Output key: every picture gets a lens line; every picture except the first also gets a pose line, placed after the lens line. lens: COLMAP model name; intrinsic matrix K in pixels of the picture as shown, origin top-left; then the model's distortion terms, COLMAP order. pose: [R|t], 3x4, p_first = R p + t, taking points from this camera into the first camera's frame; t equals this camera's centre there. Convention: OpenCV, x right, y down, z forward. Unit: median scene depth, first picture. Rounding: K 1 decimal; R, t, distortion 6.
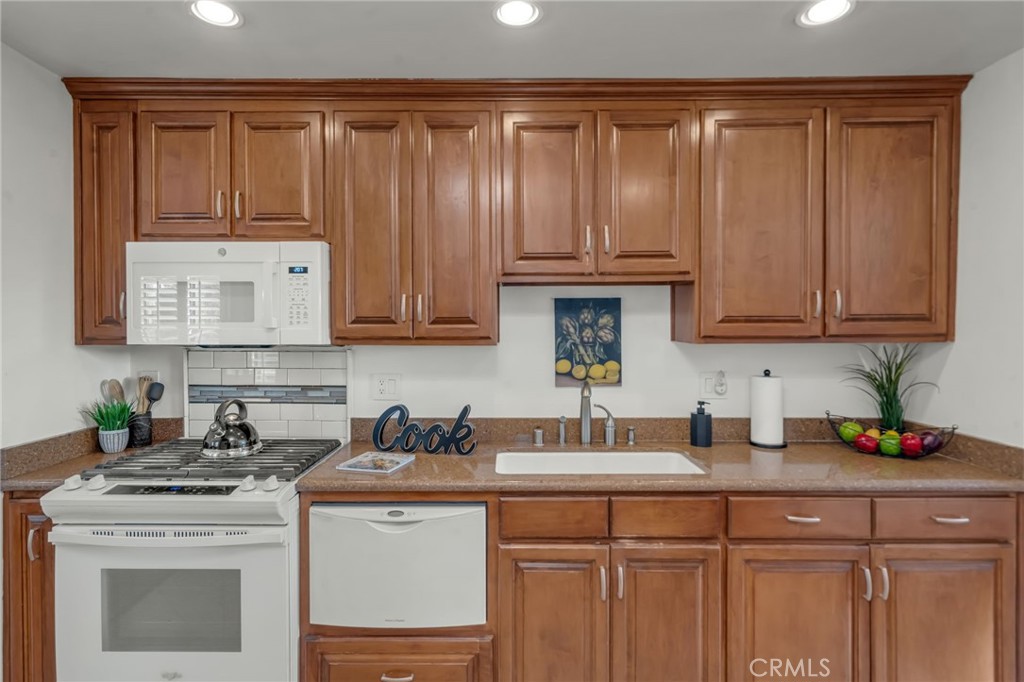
lens RADIAL K [[535.6, 0, 506.7], [0, 535.6, 332.7], [0, 0, 1]] dist [0.002329, -0.000023]
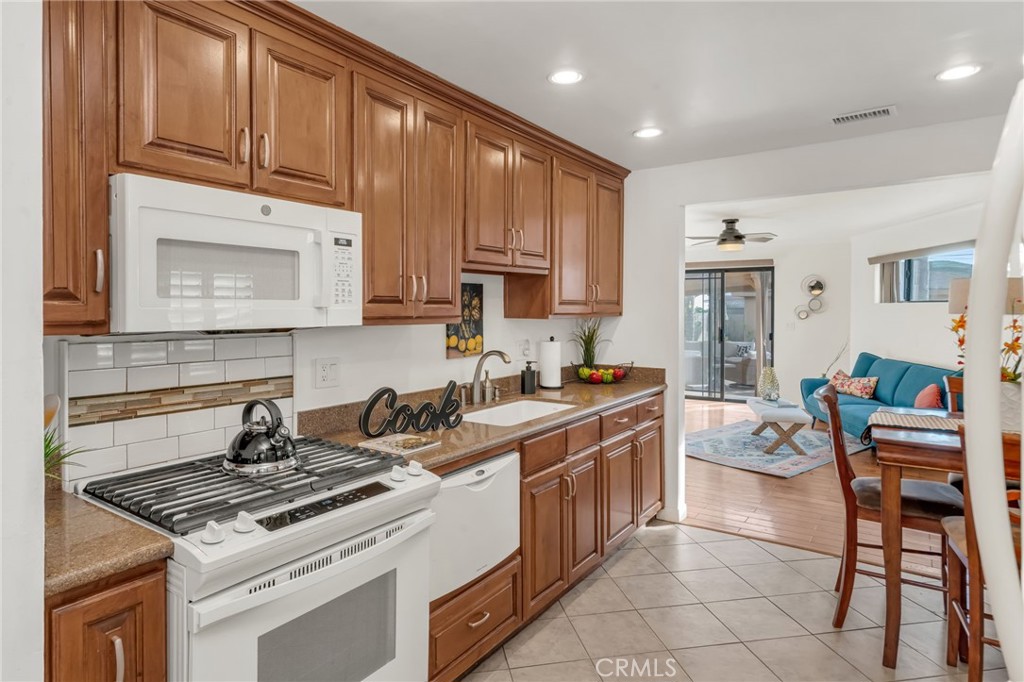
lens RADIAL K [[577.8, 0, 501.8], [0, 577.8, 312.8], [0, 0, 1]] dist [0.001677, 0.002026]
pose [[0.571820, -0.005651, 0.820360, -0.961880], [0.009936, 0.999951, -0.000038, 0.002648], [-0.820319, 0.008173, 0.571848, 0.221134]]
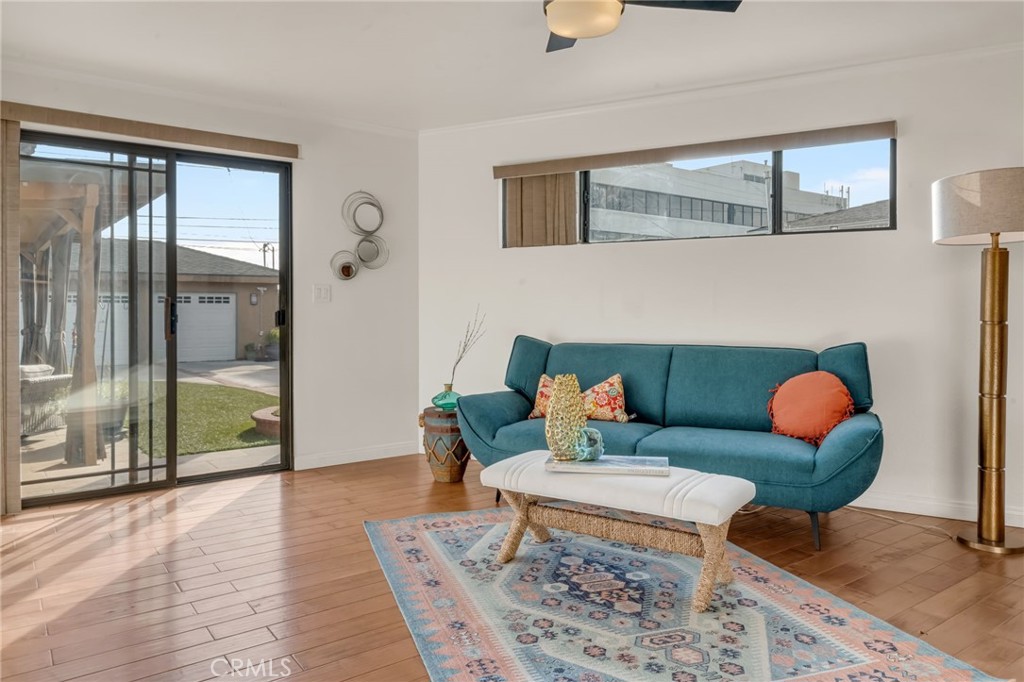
lens RADIAL K [[684.1, 0, 508.0], [0, 684.1, 316.4], [0, 0, 1]] dist [0.040042, -0.001761]
pose [[-0.576411, -0.001356, 0.817159, 1.193356], [0.014643, 0.999821, 0.011989, 0.163227], [-0.817029, 0.018876, -0.576288, 1.635093]]
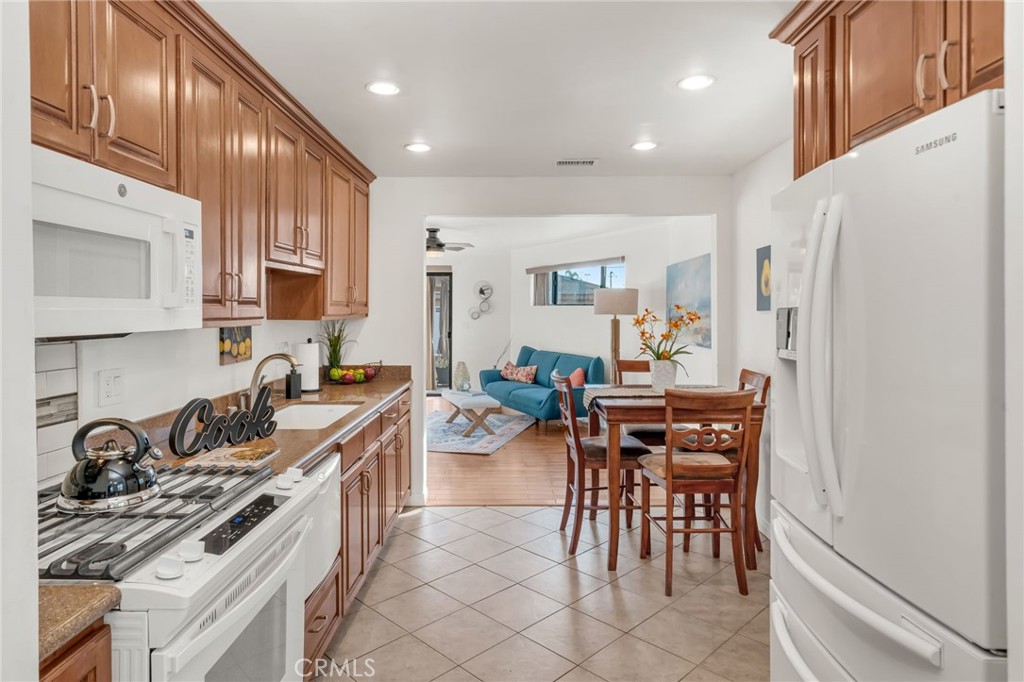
lens RADIAL K [[589.6, 0, 510.8], [0, 589.6, 320.2], [0, 0, 1]] dist [0.004232, 0.001438]
pose [[0.001427, -0.016953, 0.999855, -1.168882], [0.008422, 0.999821, 0.016940, -0.001600], [-0.999964, 0.008396, 0.001570, 0.496139]]
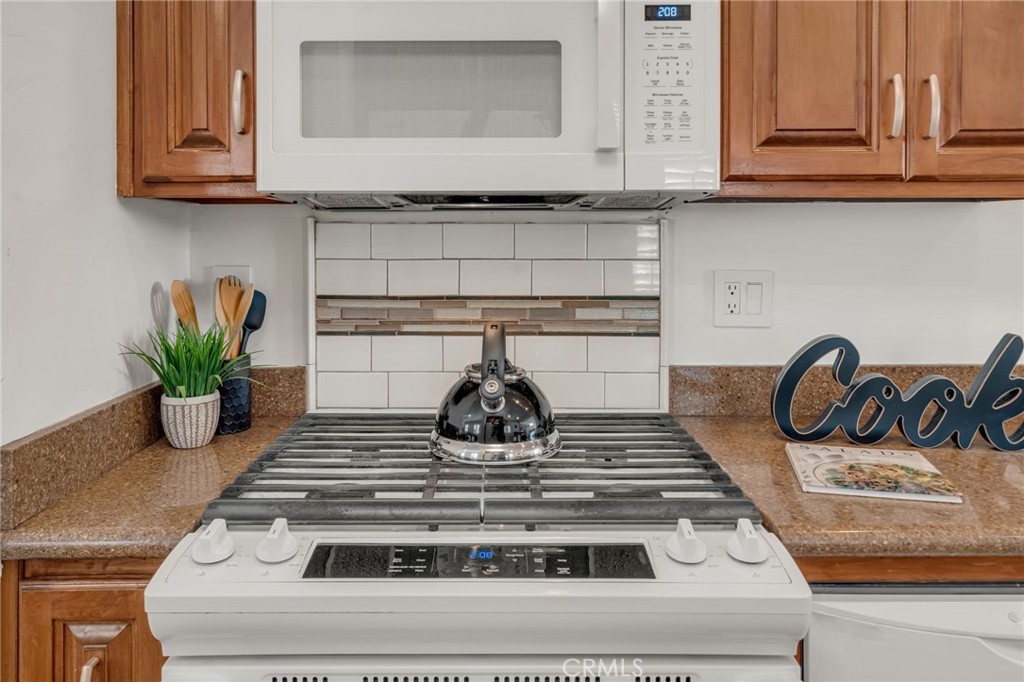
lens RADIAL K [[765.0, 0, 499.6], [0, 765.0, 239.0], [0, 0, 1]] dist [0.002103, 0.001139]
pose [[0.999975, -0.002356, 0.006715, -0.492037], [0.002422, 0.999949, -0.009831, 0.061773], [-0.006691, 0.009847, 0.999929, 0.377752]]
